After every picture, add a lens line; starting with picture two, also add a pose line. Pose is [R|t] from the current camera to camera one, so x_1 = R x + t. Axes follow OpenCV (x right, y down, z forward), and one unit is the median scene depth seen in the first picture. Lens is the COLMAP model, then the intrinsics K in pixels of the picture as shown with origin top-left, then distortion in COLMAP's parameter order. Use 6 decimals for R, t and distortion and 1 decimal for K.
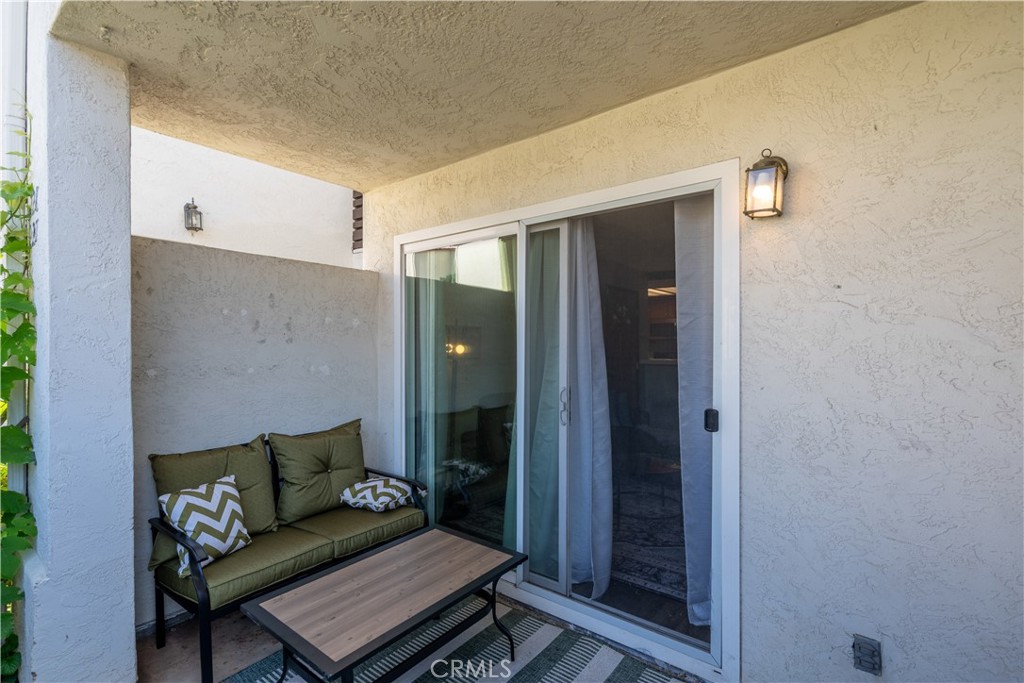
lens RADIAL K [[475.7, 0, 521.5], [0, 475.7, 347.7], [0, 0, 1]] dist [-0.004112, 0.000715]
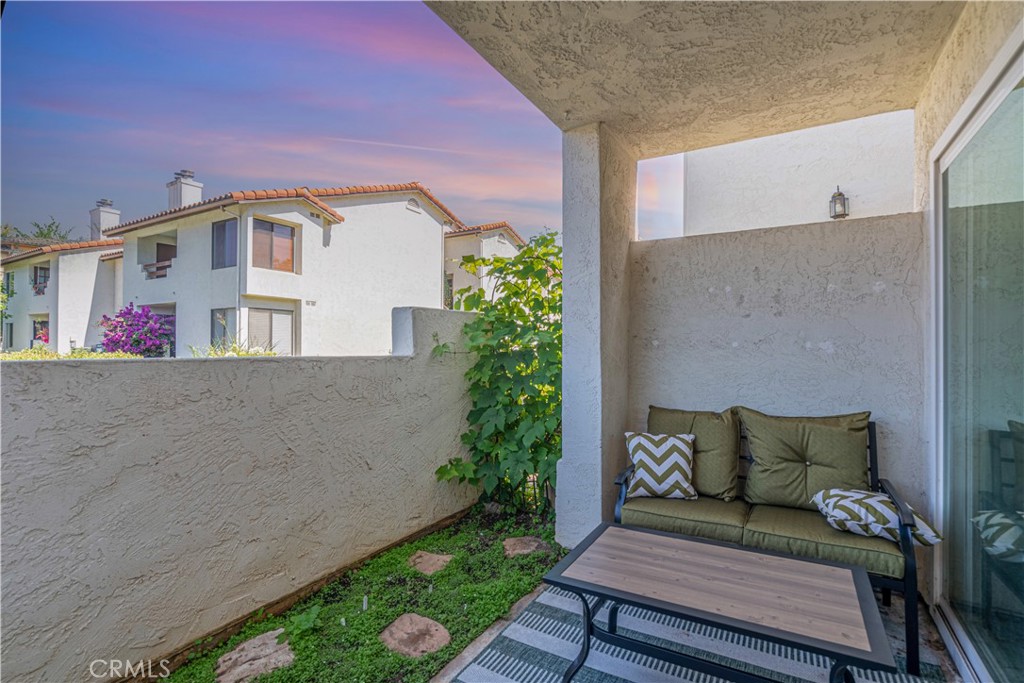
lens RADIAL K [[475.7, 0, 521.5], [0, 475.7, 347.7], [0, 0, 1]] dist [-0.004112, 0.000715]
pose [[0.131979, -0.001148, -0.991252, 0.406133], [-0.007767, 0.999967, -0.002193, 0.062981], [0.991222, 0.007989, 0.131965, 0.412720]]
